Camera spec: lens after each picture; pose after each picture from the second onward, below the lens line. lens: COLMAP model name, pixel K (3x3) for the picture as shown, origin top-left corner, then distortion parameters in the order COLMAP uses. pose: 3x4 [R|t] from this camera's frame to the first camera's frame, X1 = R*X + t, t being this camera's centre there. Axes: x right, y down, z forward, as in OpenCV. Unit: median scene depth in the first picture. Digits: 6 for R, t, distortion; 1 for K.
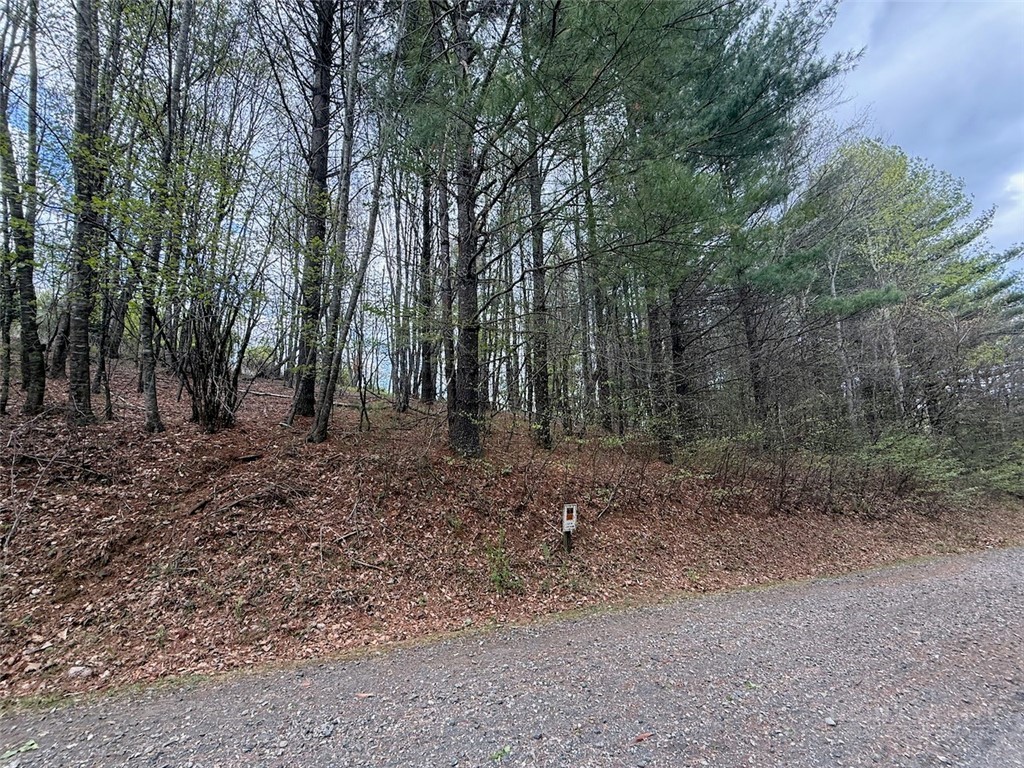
lens RADIAL K [[407.2, 0, 509.3], [0, 407.2, 384.2], [0, 0, 1]] dist [0.001020, -0.000336]
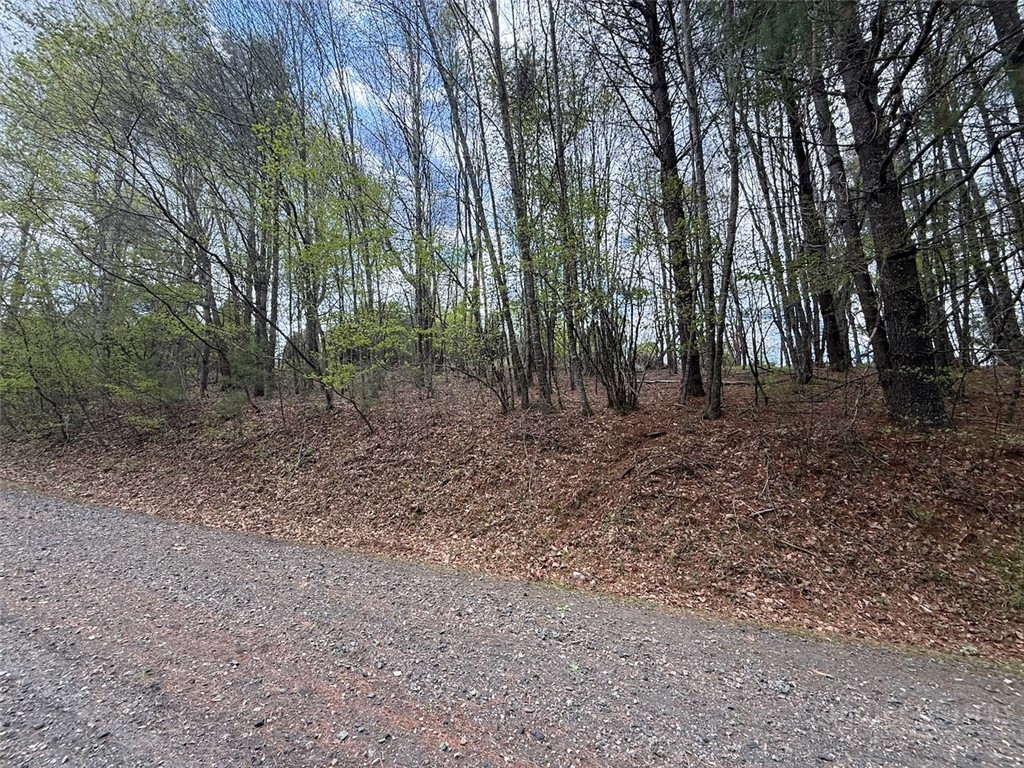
lens RADIAL K [[407.2, 0, 508.4], [0, 407.2, 384.8], [0, 0, 1]] dist [0.001020, -0.000336]
pose [[0.630789, -0.120261, -0.766579, -0.006920], [0.146025, 0.988664, -0.034944, 0.019988], [0.762091, -0.089897, 0.641199, -0.027082]]
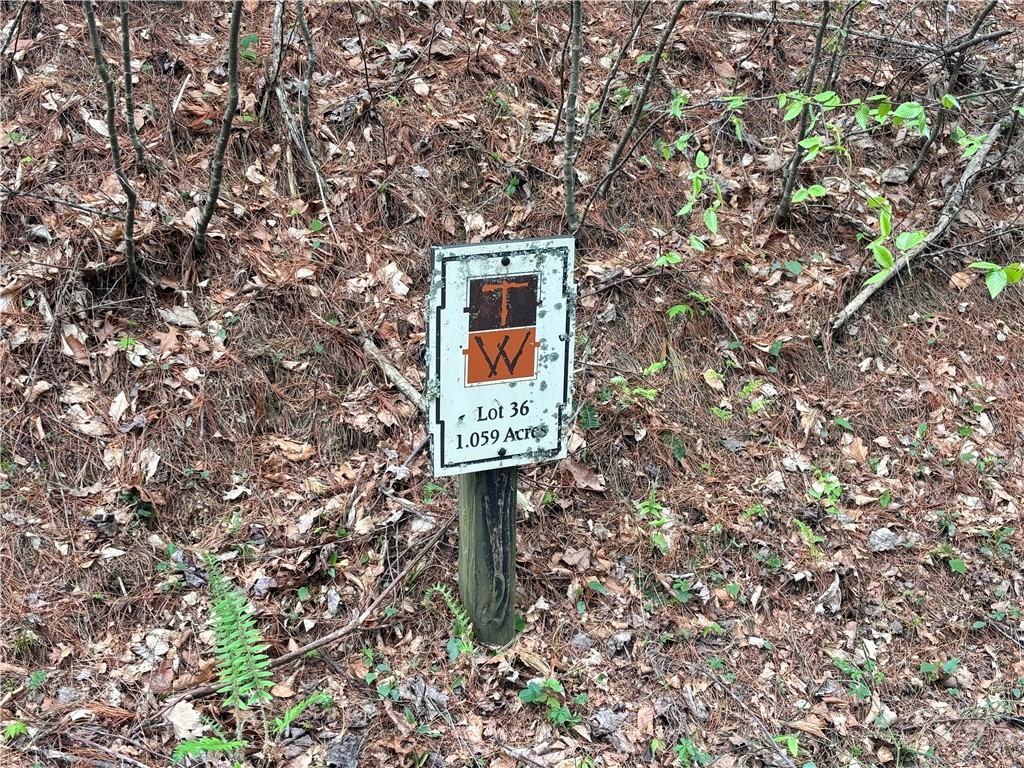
lens RADIAL K [[1469.0, 0, 511.5], [0, 1469.0, 383.1], [0, 0, 1]] dist [0.031926, 0.000000]
pose [[0.991129, 0.016643, -0.131858, 0.658732], [0.041480, 0.903834, 0.425869, 0.538202], [0.126266, -0.427561, 0.895125, 2.096572]]
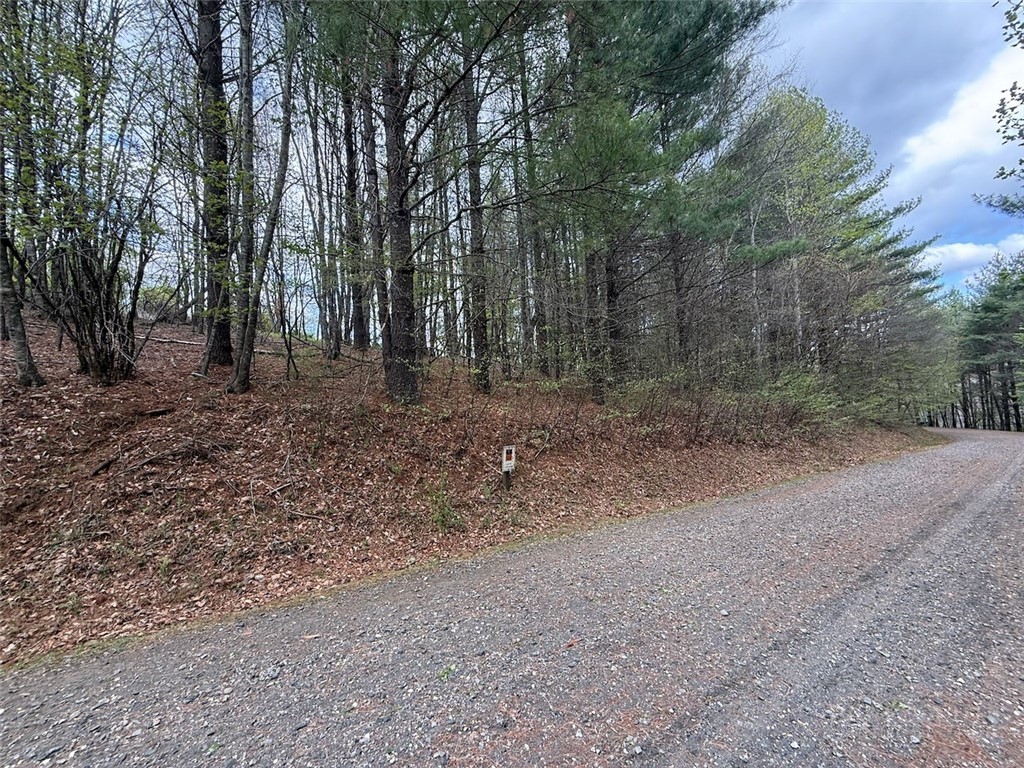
lens RADIAL K [[407.2, 0, 509.9], [0, 407.2, 384.1], [0, 0, 1]] dist [0.001020, -0.000336]
pose [[0.988588, -0.021631, 0.149080, -0.000078], [0.001628, 0.991114, 0.133007, 0.000378], [-0.150633, -0.131247, 0.979839, 0.002922]]
